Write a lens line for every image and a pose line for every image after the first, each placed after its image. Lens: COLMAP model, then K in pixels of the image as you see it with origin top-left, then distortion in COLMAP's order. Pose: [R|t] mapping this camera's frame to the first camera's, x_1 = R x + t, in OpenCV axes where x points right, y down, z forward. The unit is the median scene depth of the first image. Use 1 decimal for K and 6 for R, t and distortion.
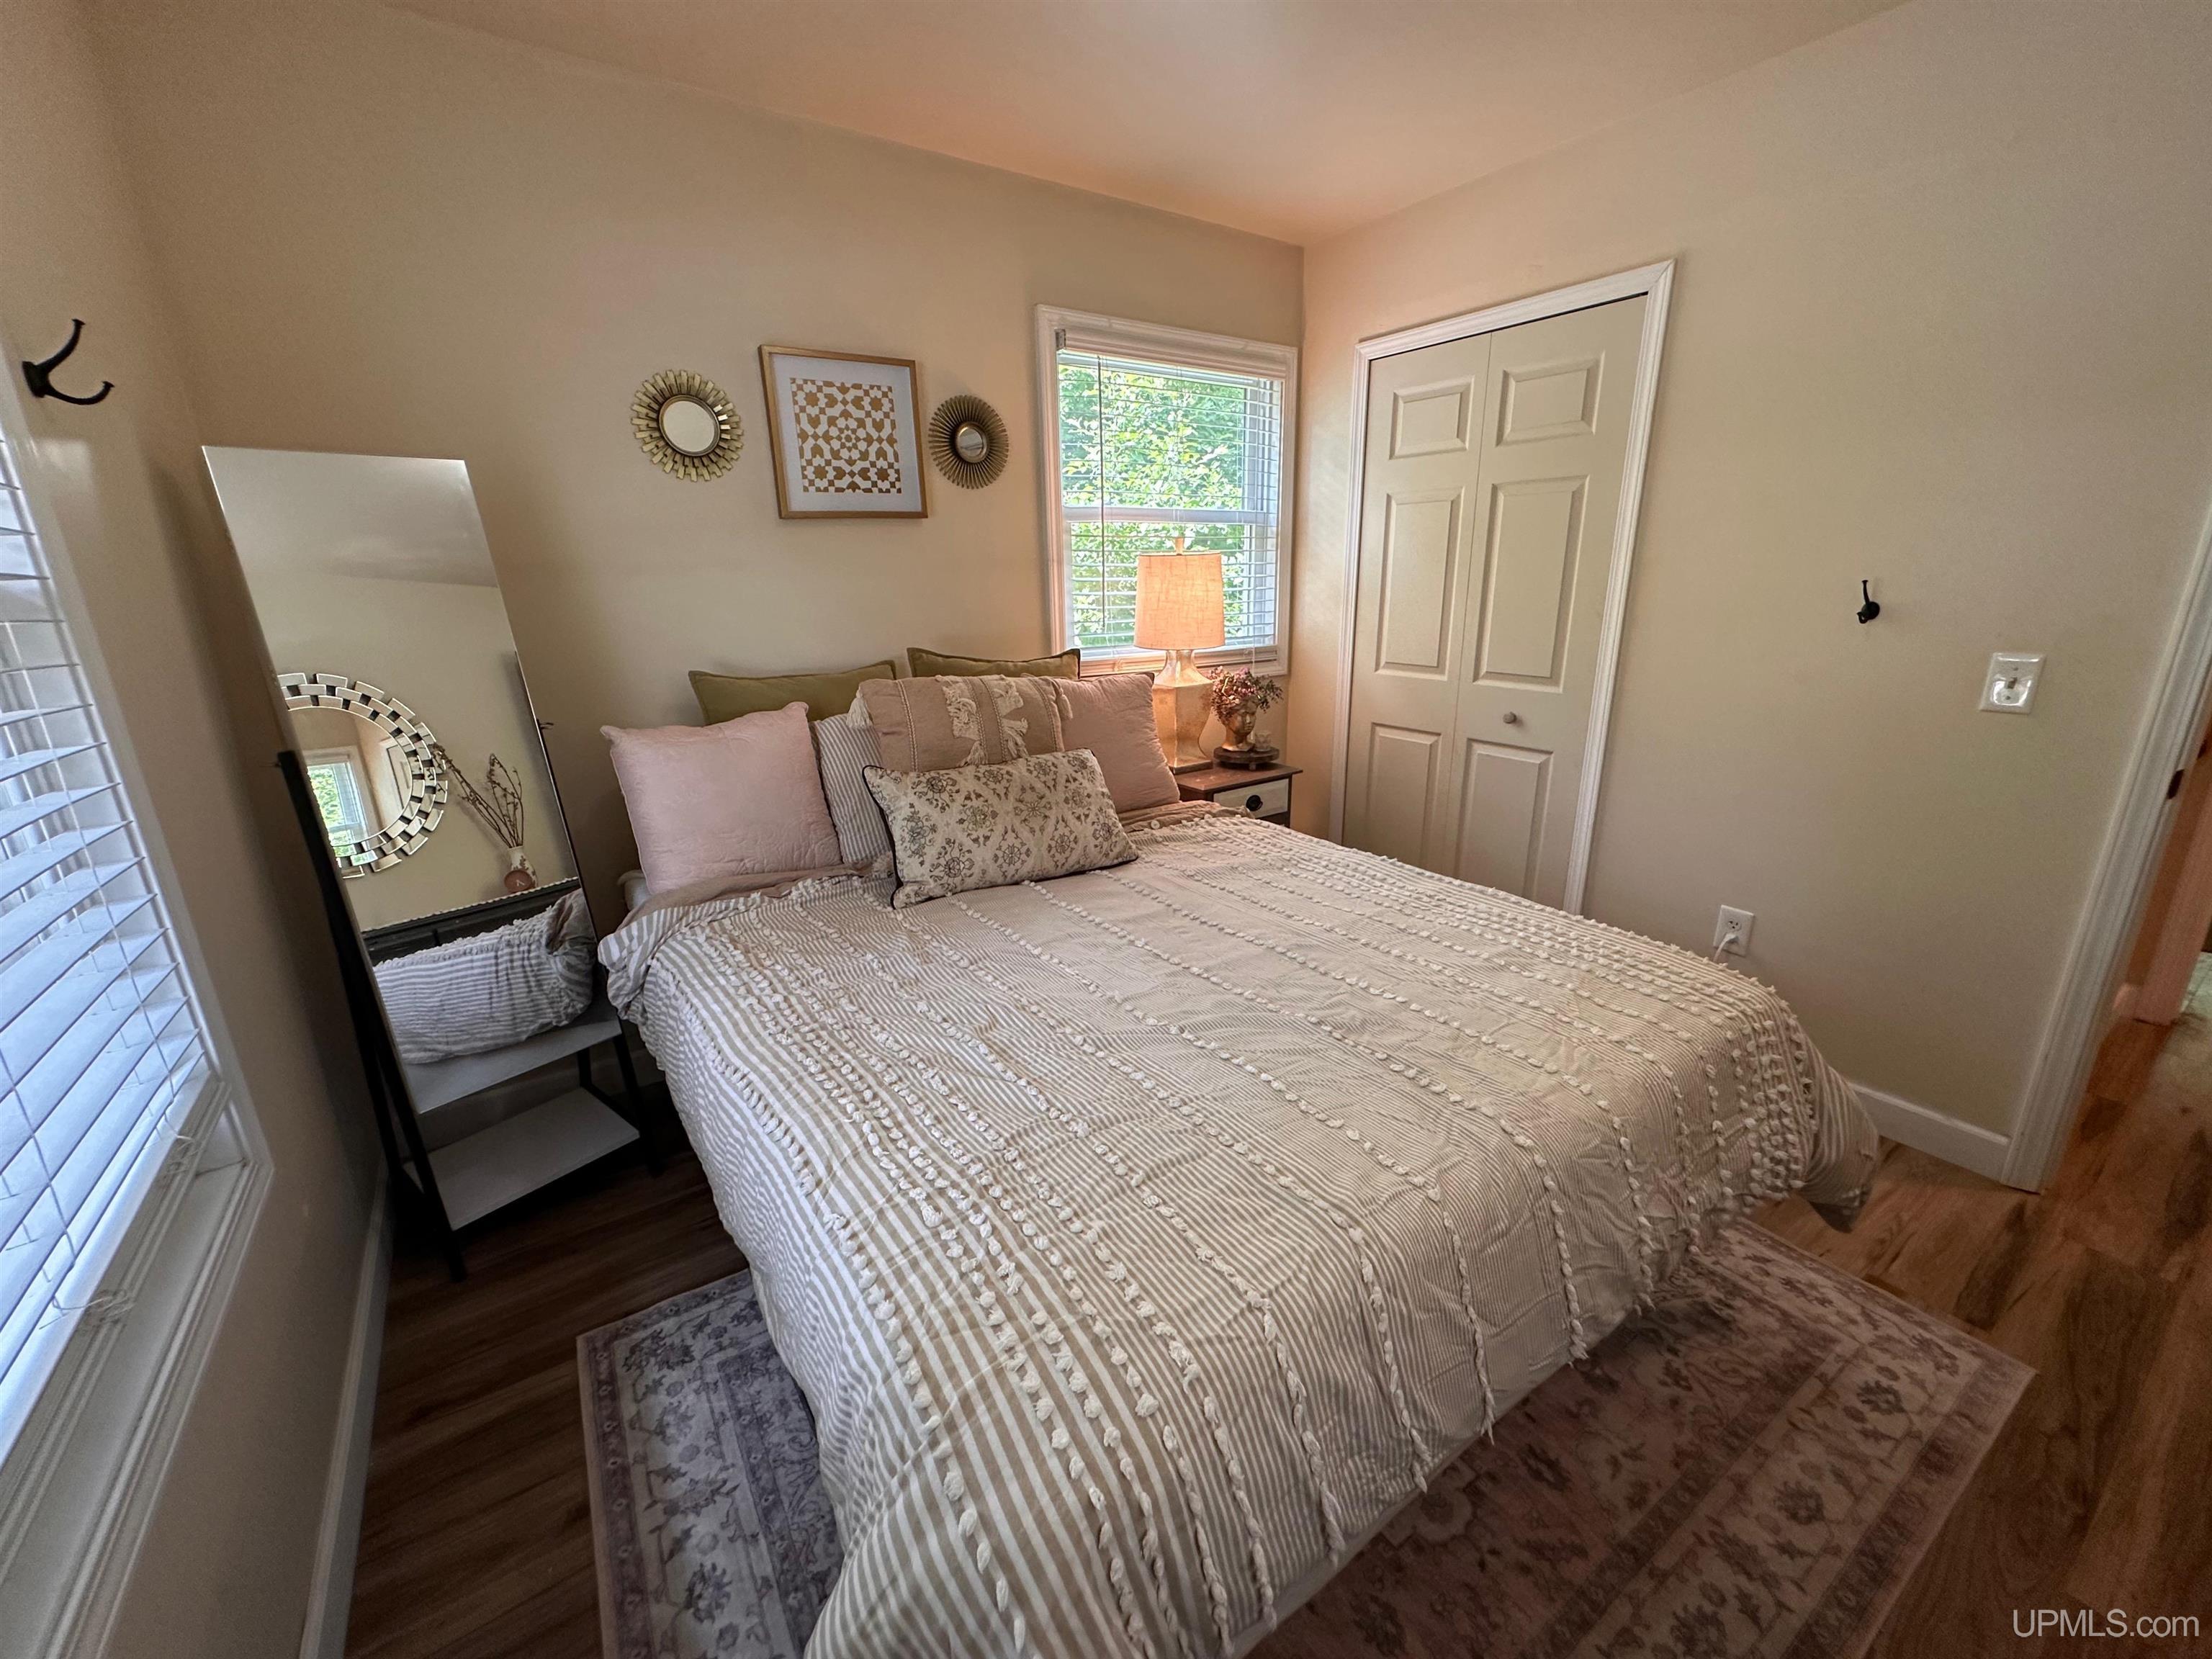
lens RADIAL K [[888.2, 0, 1105.7], [0, 888.2, 835.2], [0, 0, 1]] dist [-0.003515, 0.000719]
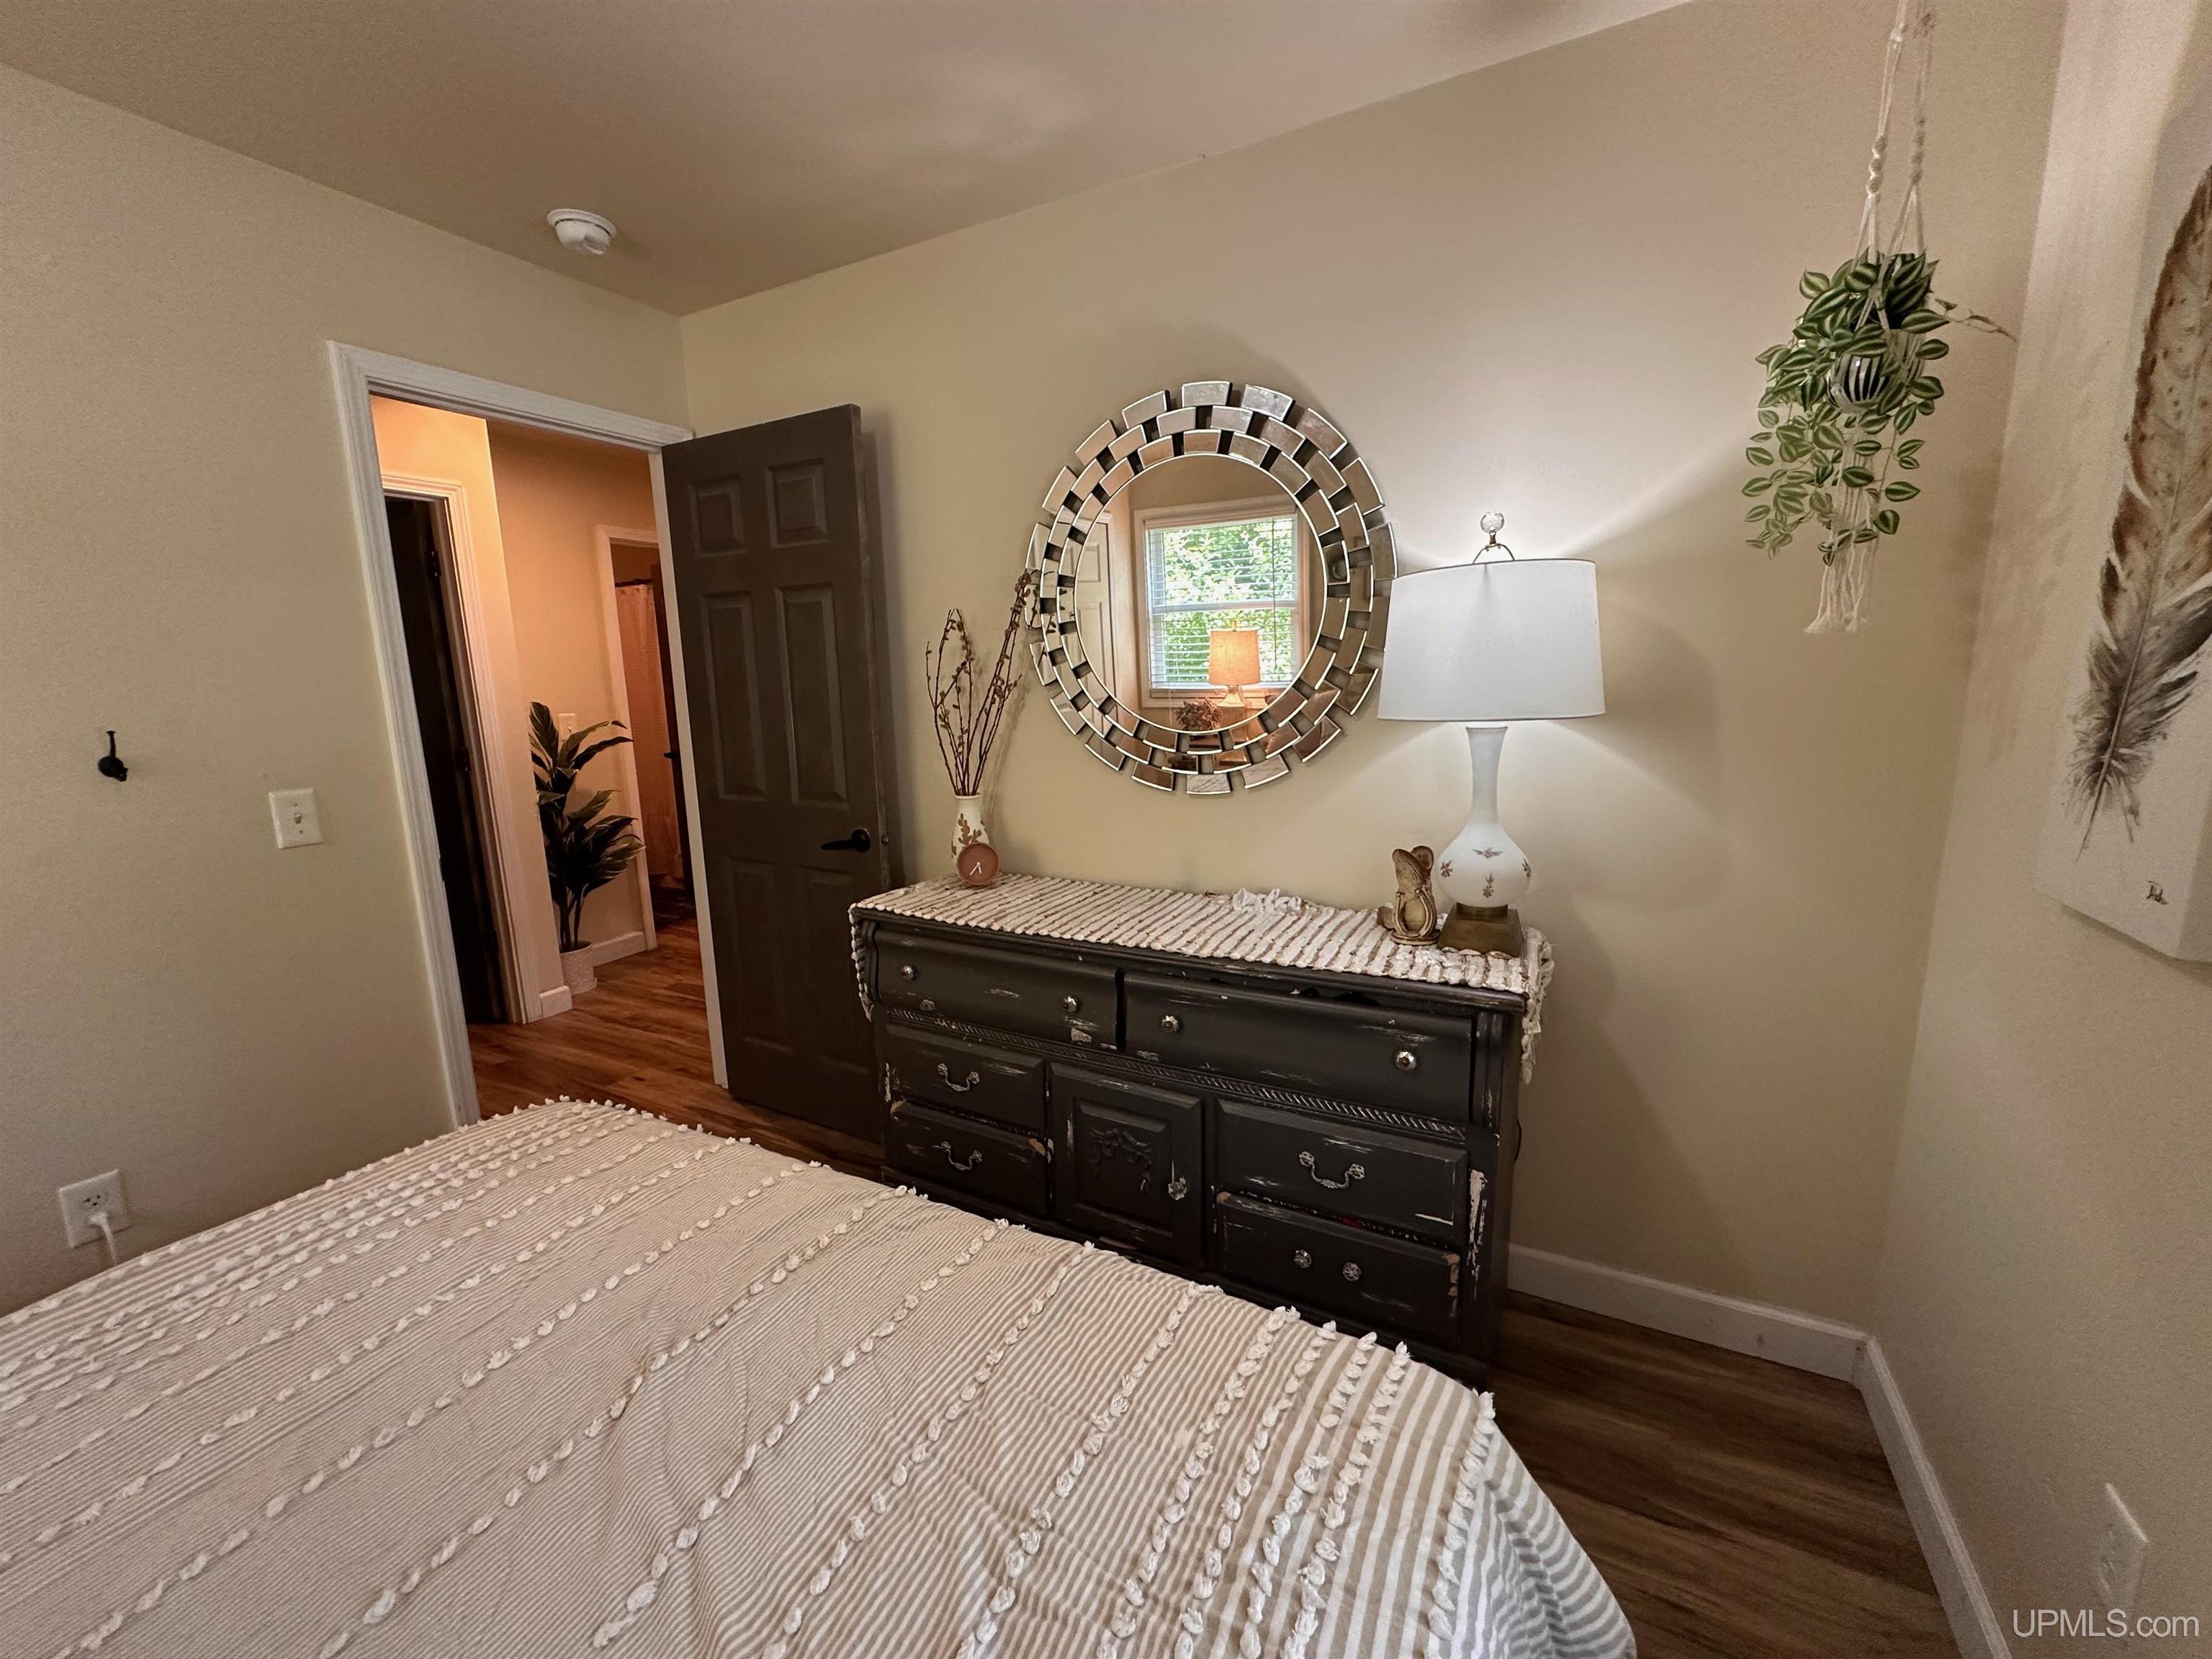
lens RADIAL K [[888.2, 0, 1105.9], [0, 888.2, 827.3], [0, 0, 1]] dist [-0.003515, 0.000719]
pose [[-0.466707, -0.123329, 0.875771, -0.678784], [0.283795, 0.916980, 0.280369, -0.373330], [-0.837643, 0.379390, -0.392961, 1.235182]]
